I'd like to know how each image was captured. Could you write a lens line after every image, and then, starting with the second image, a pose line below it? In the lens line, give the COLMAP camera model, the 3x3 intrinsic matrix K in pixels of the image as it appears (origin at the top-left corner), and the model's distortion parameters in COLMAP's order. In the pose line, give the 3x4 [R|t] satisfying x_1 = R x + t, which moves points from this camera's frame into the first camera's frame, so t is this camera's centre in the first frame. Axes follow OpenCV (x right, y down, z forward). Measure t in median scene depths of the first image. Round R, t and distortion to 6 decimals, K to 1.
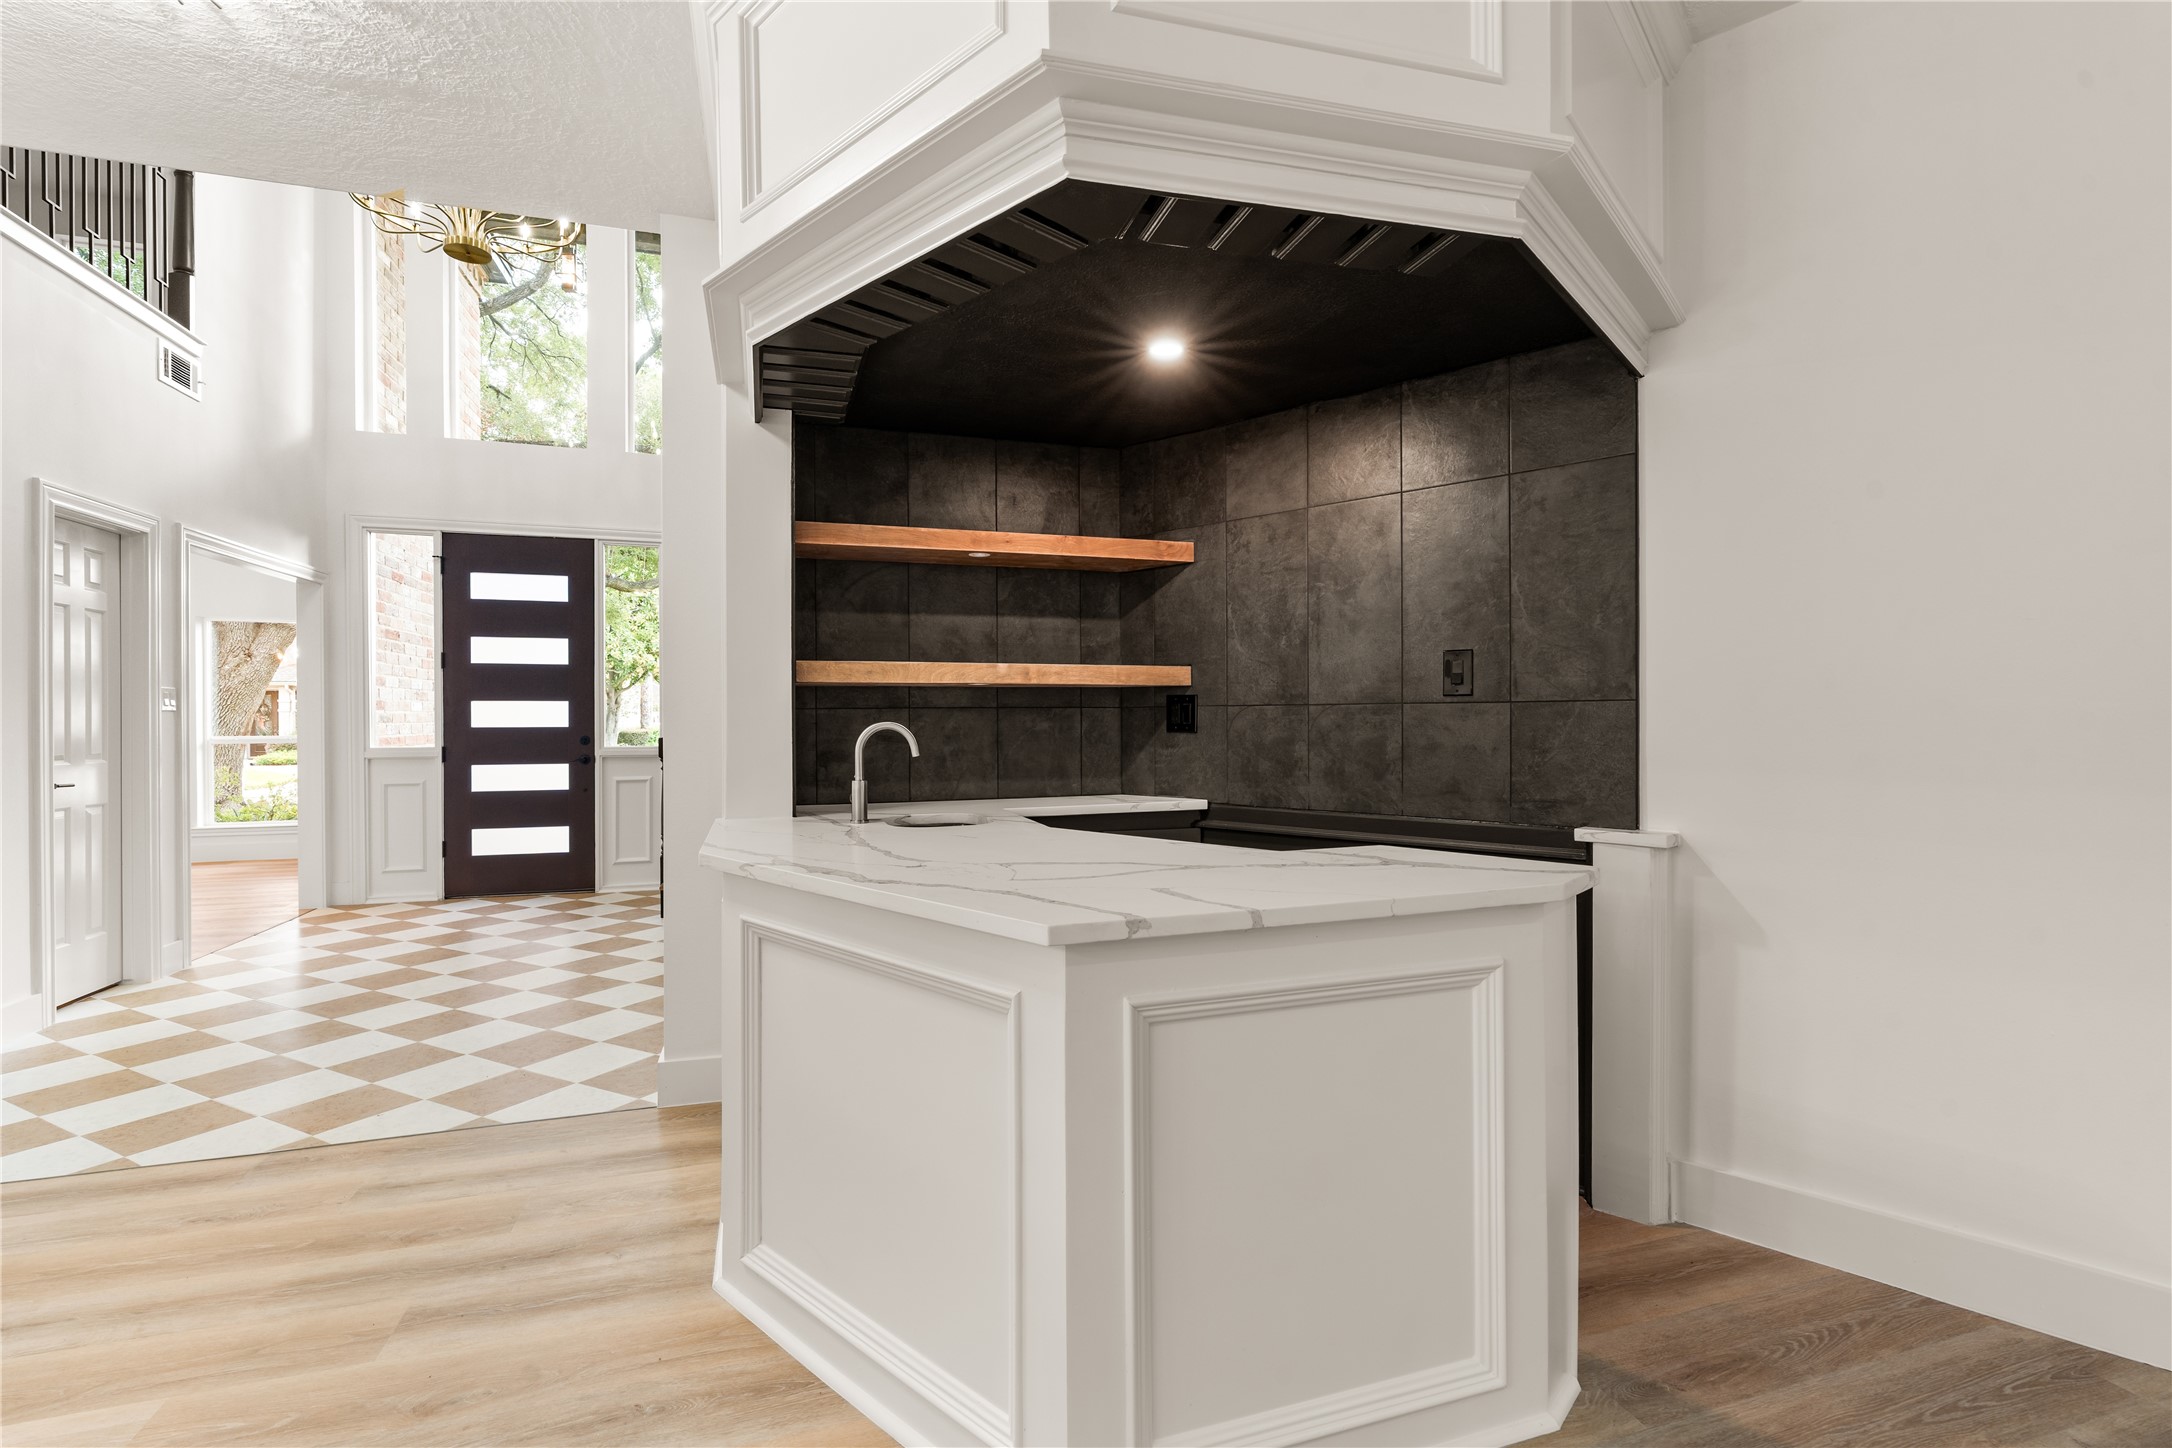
lens RADIAL K [[977.2, 0, 1081.1], [0, 977.2, 721.7], [0, 0, 1]] dist [-0.000381, 0.000084]
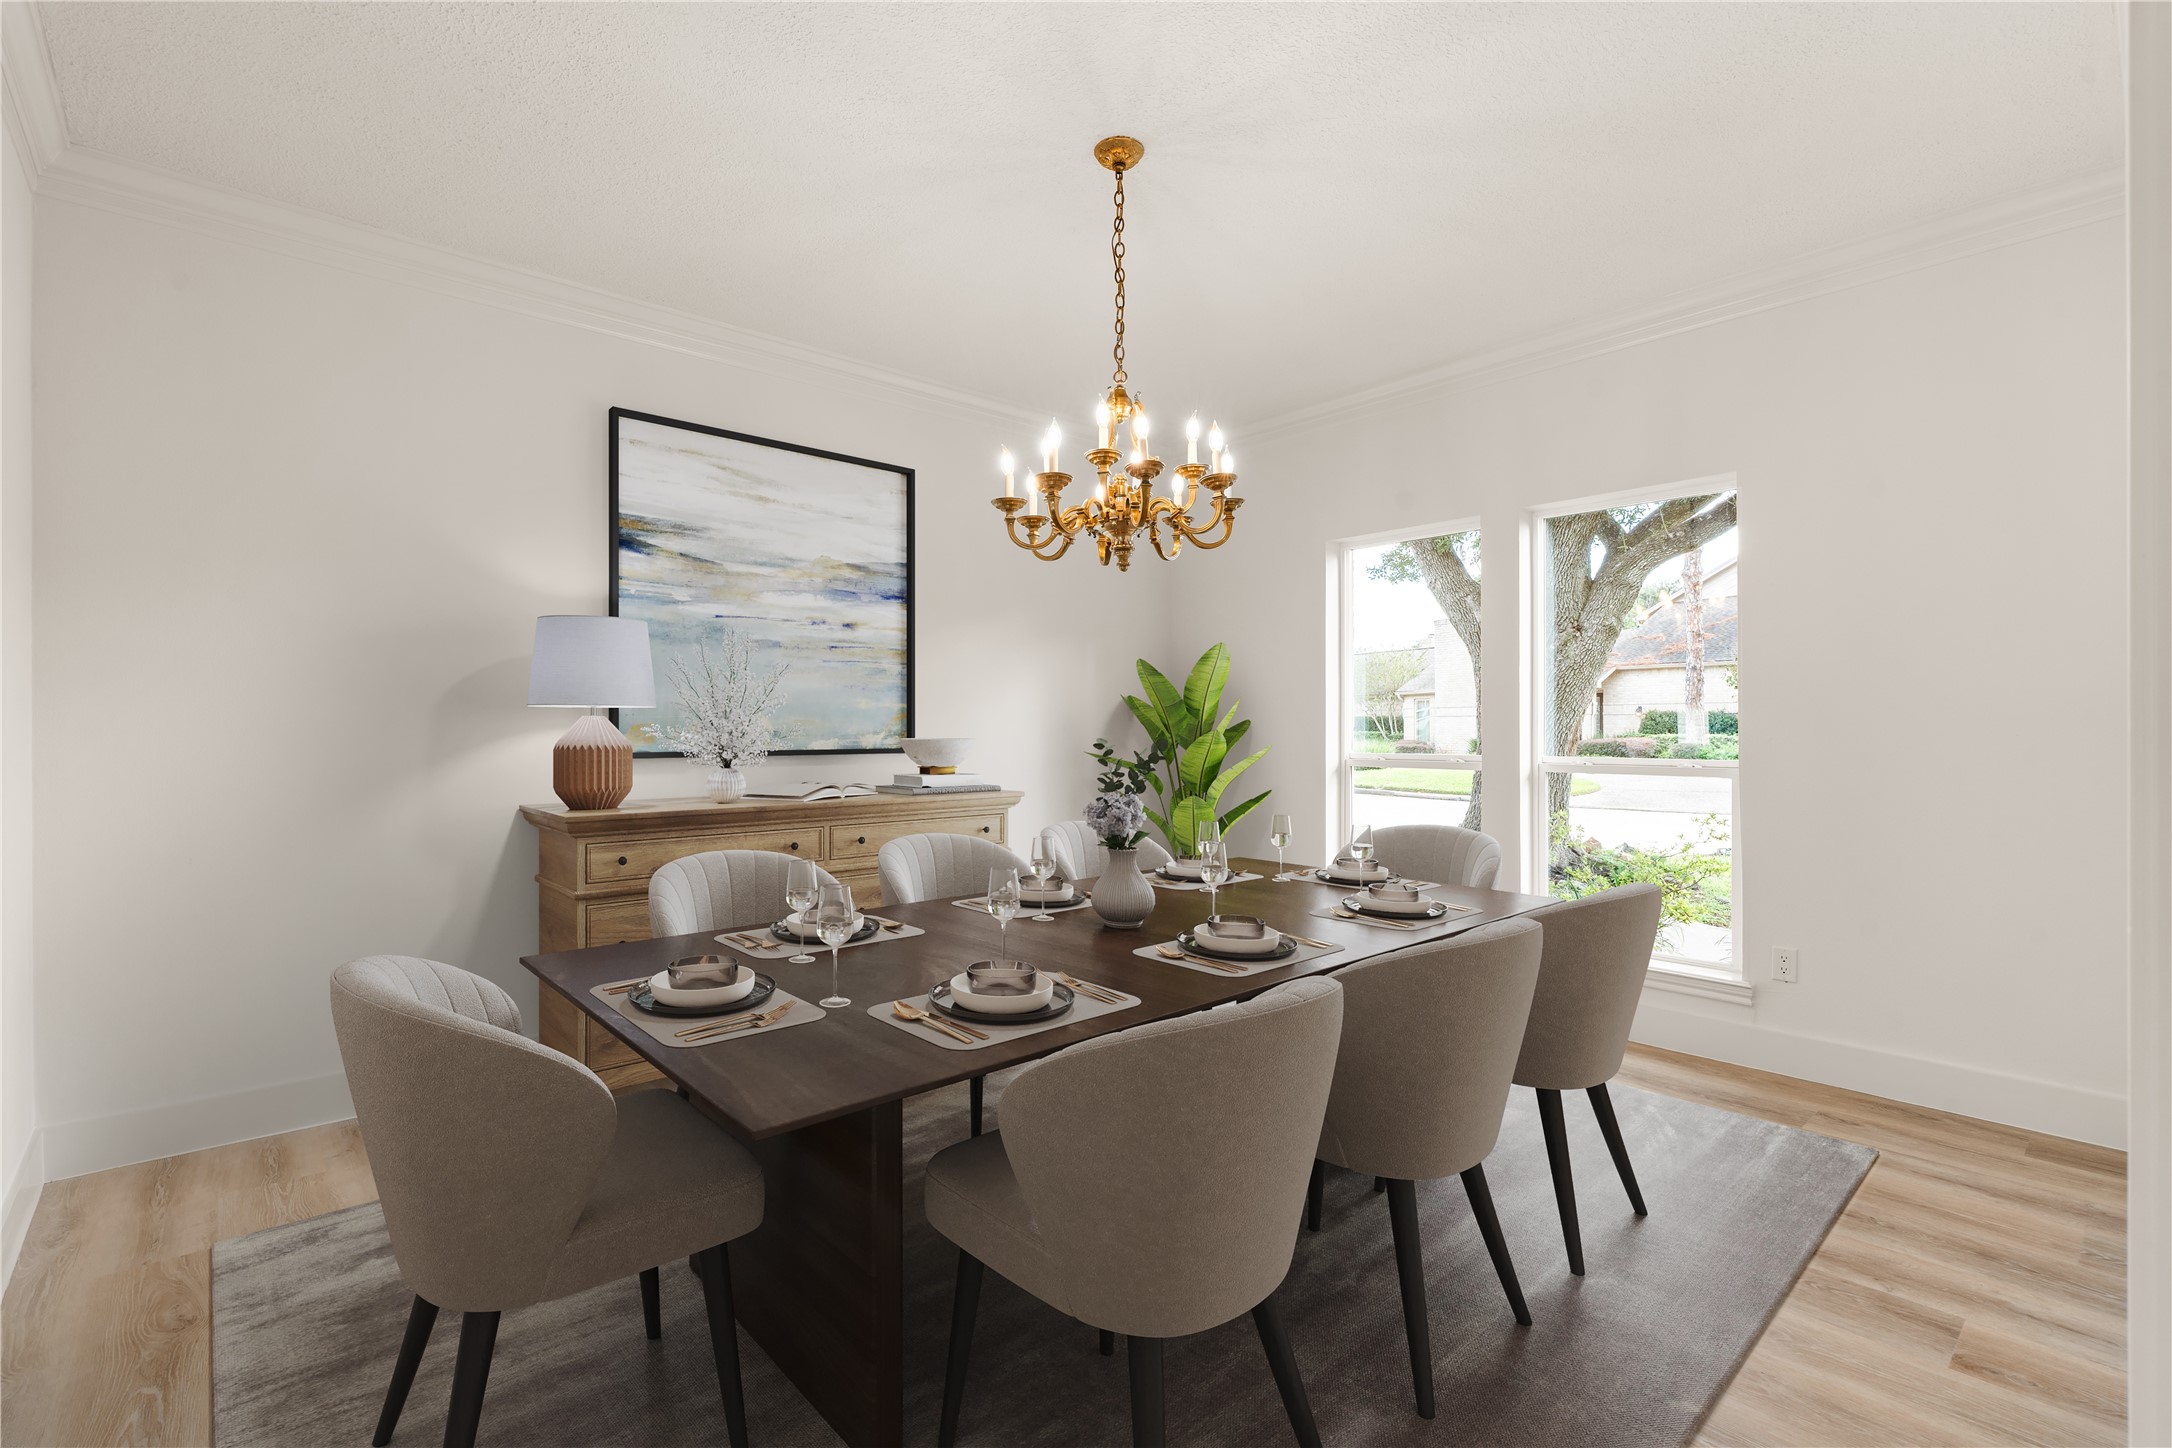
lens RADIAL K [[977.2, 0, 1086.7], [0, 977.2, 723.8], [0, 0, 1]] dist [-0.000381, 0.000084]
pose [[0.412013, 0.000662, -0.911178, -0.446998], [-0.003472, 0.999994, -0.000844, -0.000117], [0.911171, 0.003512, 0.412013, 0.489304]]
